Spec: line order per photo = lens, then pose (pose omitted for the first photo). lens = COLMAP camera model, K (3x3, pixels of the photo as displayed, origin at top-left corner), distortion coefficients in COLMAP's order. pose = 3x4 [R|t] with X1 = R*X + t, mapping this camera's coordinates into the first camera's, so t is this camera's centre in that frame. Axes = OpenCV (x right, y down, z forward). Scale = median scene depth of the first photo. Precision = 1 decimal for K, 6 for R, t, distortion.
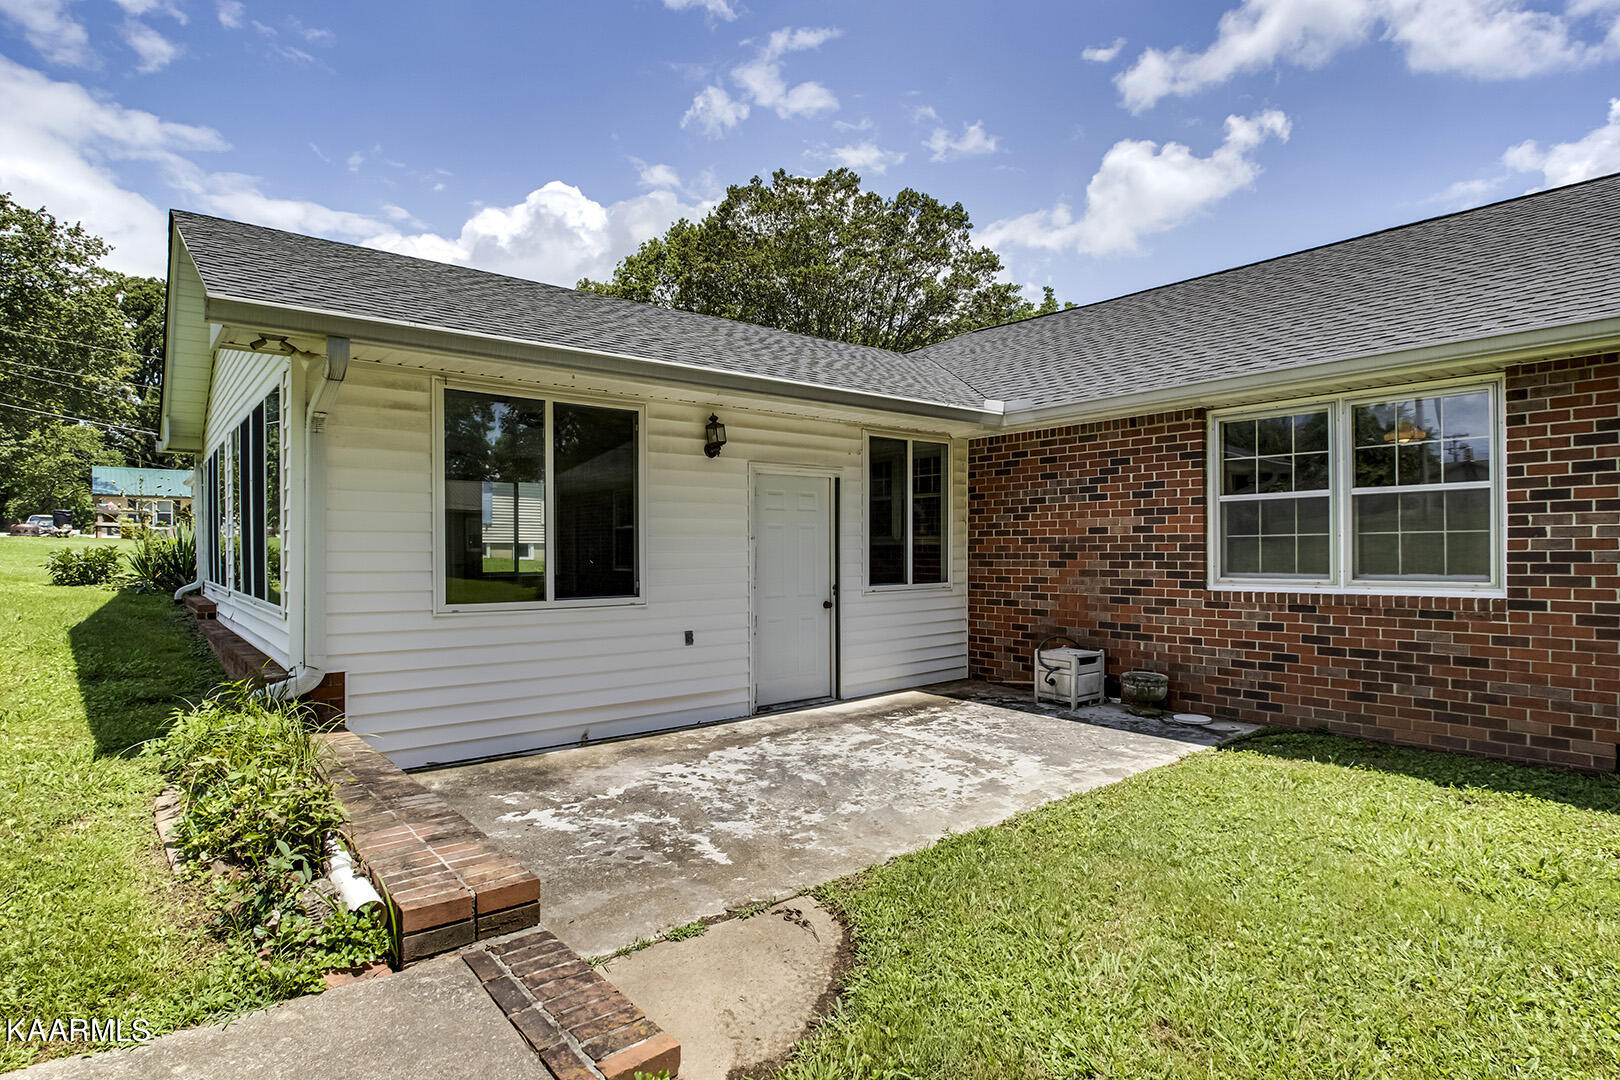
lens RADIAL K [[799.3, 0, 810.0], [0, 799.3, 540.0], [0, 0, 1]] dist [-0.000766, -0.000104]
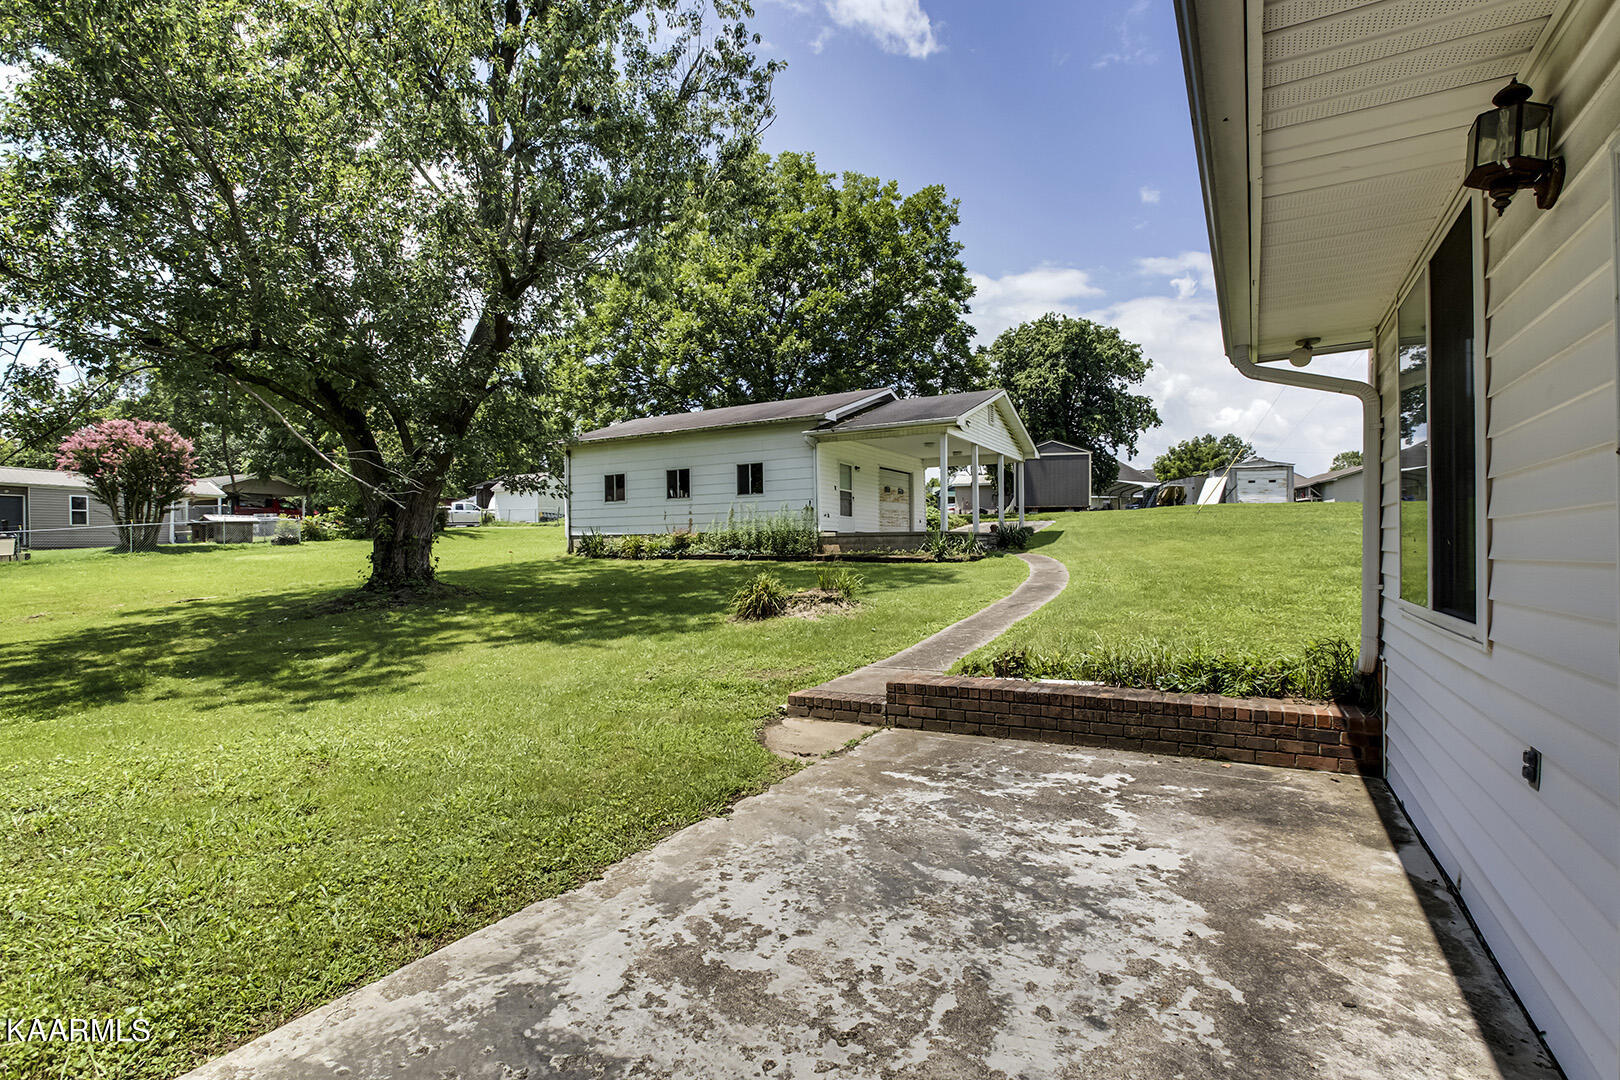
lens RADIAL K [[799.3, 0, 810.0], [0, 799.3, 540.0], [0, 0, 1]] dist [-0.000766, -0.000104]
pose [[-0.939195, 0.007013, -0.343313, 0.352437], [0.017189, 0.999498, -0.026606, 0.042355], [0.342954, -0.030889, -0.938844, 1.686333]]
